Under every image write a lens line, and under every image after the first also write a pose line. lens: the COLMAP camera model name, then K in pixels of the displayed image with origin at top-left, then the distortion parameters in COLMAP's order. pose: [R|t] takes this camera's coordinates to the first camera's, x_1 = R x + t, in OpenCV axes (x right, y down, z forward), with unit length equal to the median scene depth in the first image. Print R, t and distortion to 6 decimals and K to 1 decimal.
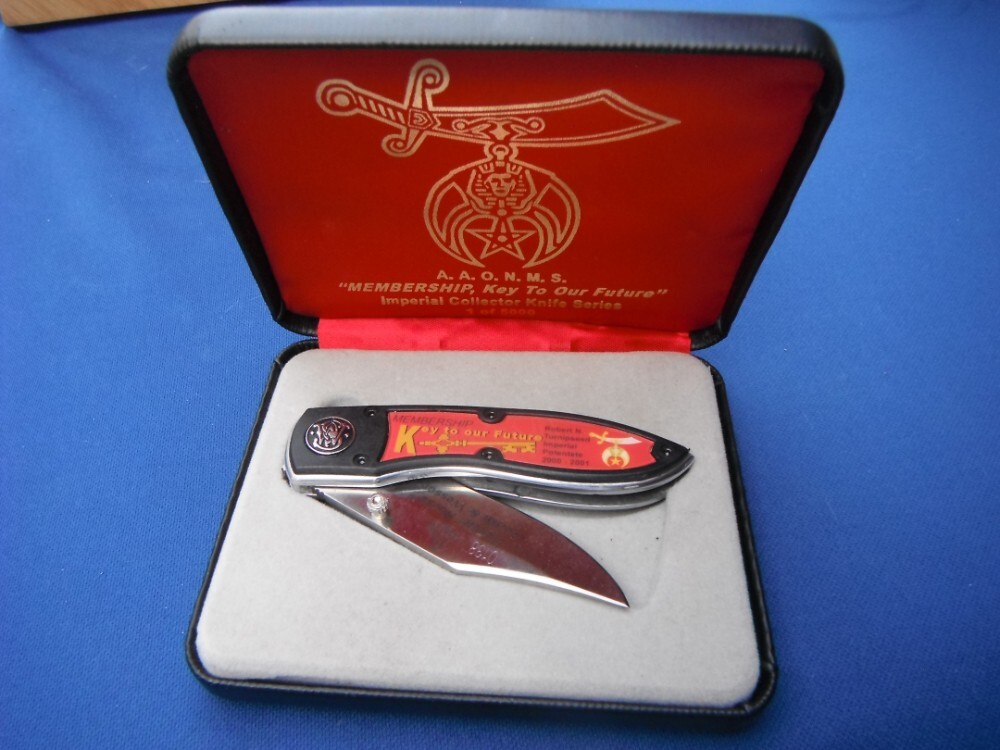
lens RADIAL K [[757.1, 0, 485.0], [0, 757.1, 329.8], [0, 0, 1]] dist [-0.036572, -0.000917]
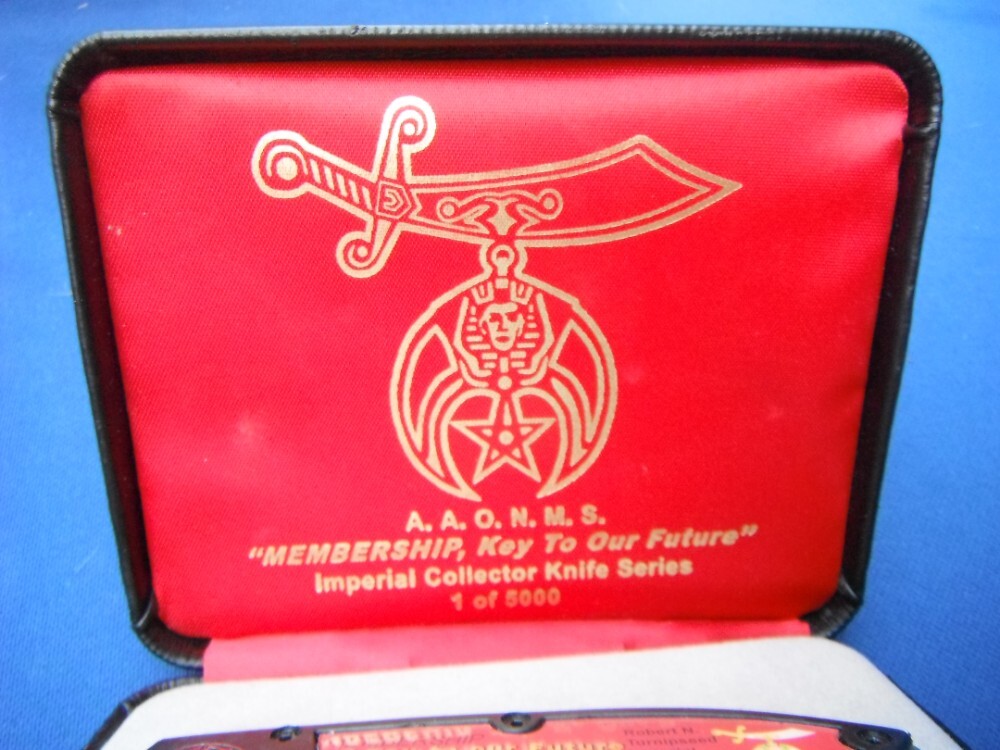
lens RADIAL K [[757.1, 0, 485.0], [0, 757.1, 329.8], [0, 0, 1]] dist [-0.036572, -0.000917]
pose [[0.995632, -0.023999, 0.090230, -0.052130], [0.077443, 0.752093, -0.654491, 0.236850], [-0.052154, 0.658620, 0.750666, 0.415171]]
